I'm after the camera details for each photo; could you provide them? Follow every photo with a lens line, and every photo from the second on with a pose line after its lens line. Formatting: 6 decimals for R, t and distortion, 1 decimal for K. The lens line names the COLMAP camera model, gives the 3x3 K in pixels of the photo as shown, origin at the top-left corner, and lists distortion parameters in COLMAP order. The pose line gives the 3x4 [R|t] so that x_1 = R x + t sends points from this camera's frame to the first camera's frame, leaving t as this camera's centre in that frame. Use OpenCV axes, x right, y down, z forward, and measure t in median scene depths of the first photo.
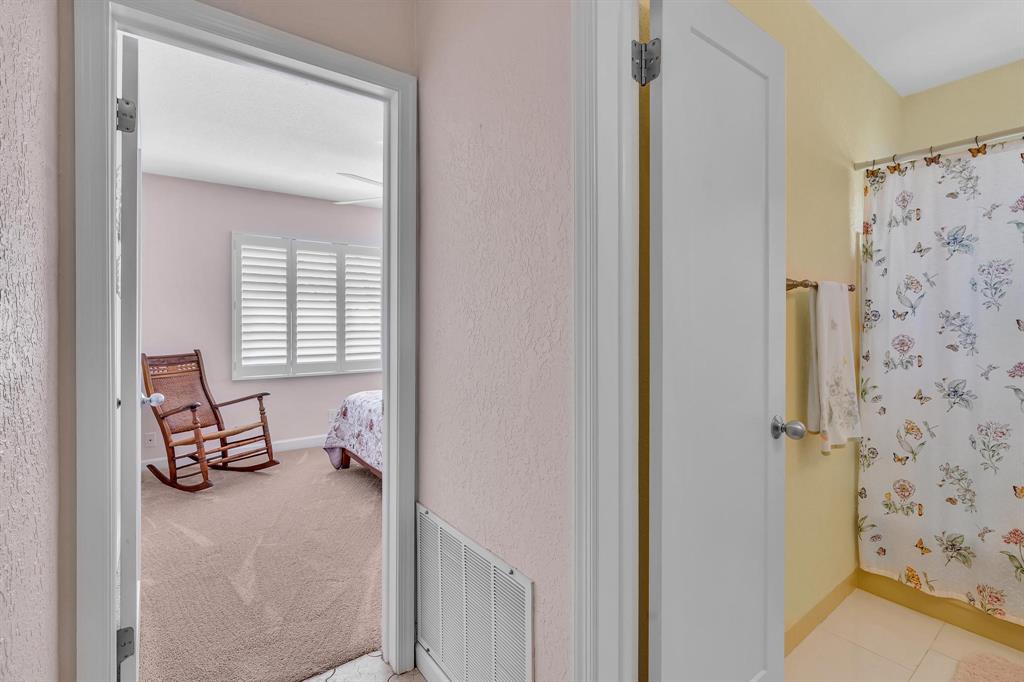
lens RADIAL K [[468.6, 0, 509.3], [0, 468.6, 317.2], [0, 0, 1]] dist [-0.006569, 0.001605]
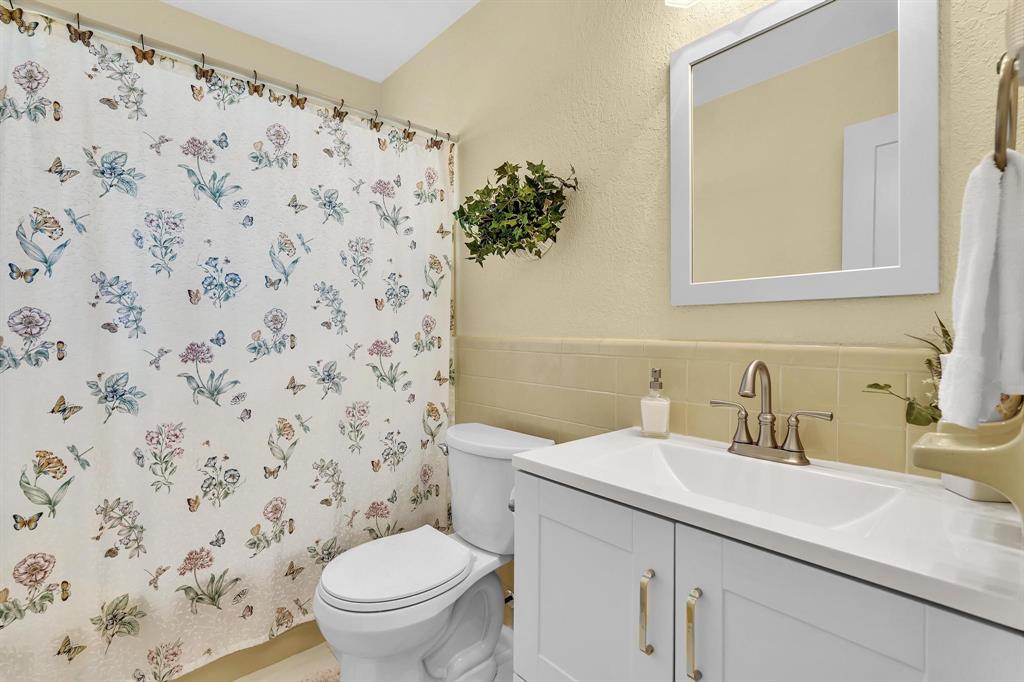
lens RADIAL K [[468.6, 0, 510.3], [0, 468.6, 333.2], [0, 0, 1]] dist [-0.006569, 0.001605]
pose [[-0.065717, -0.011258, 0.997775, 0.232712], [-0.013172, 0.999859, 0.010414, 0.058513], [-0.997751, -0.012458, -0.065856, 0.459718]]
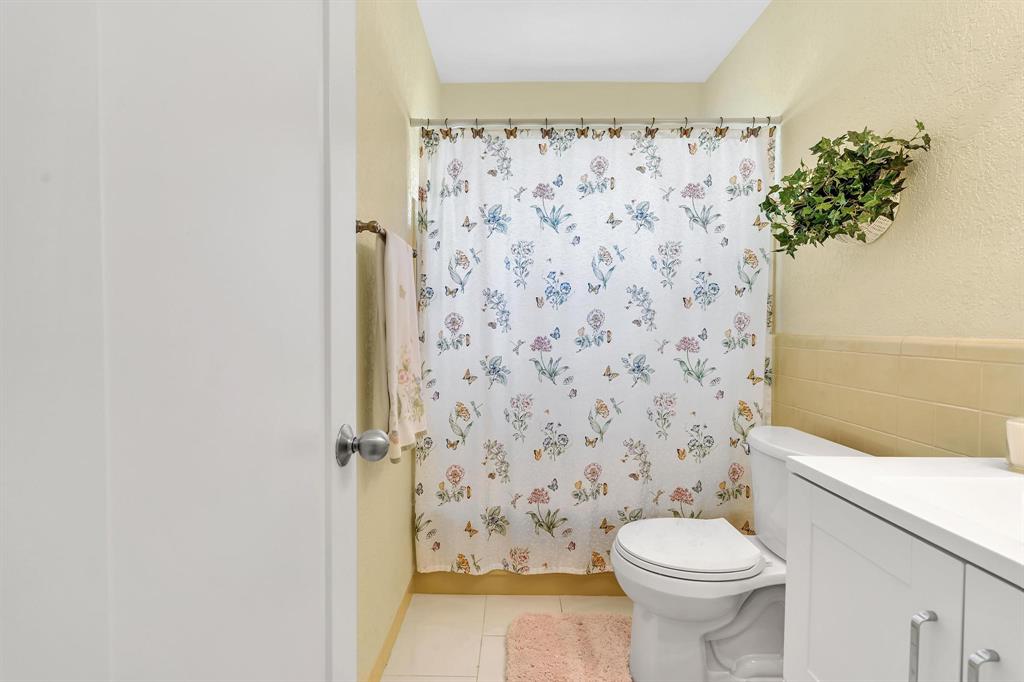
lens RADIAL K [[468.6, 0, 510.2], [0, 468.6, 340.9], [0, 0, 1]] dist [-0.006569, 0.001605]
pose [[0.614298, -0.026848, 0.788617, 0.173792], [-0.007821, 0.999165, 0.040109, 0.057900], [-0.789036, -0.030806, 0.613575, 0.344439]]
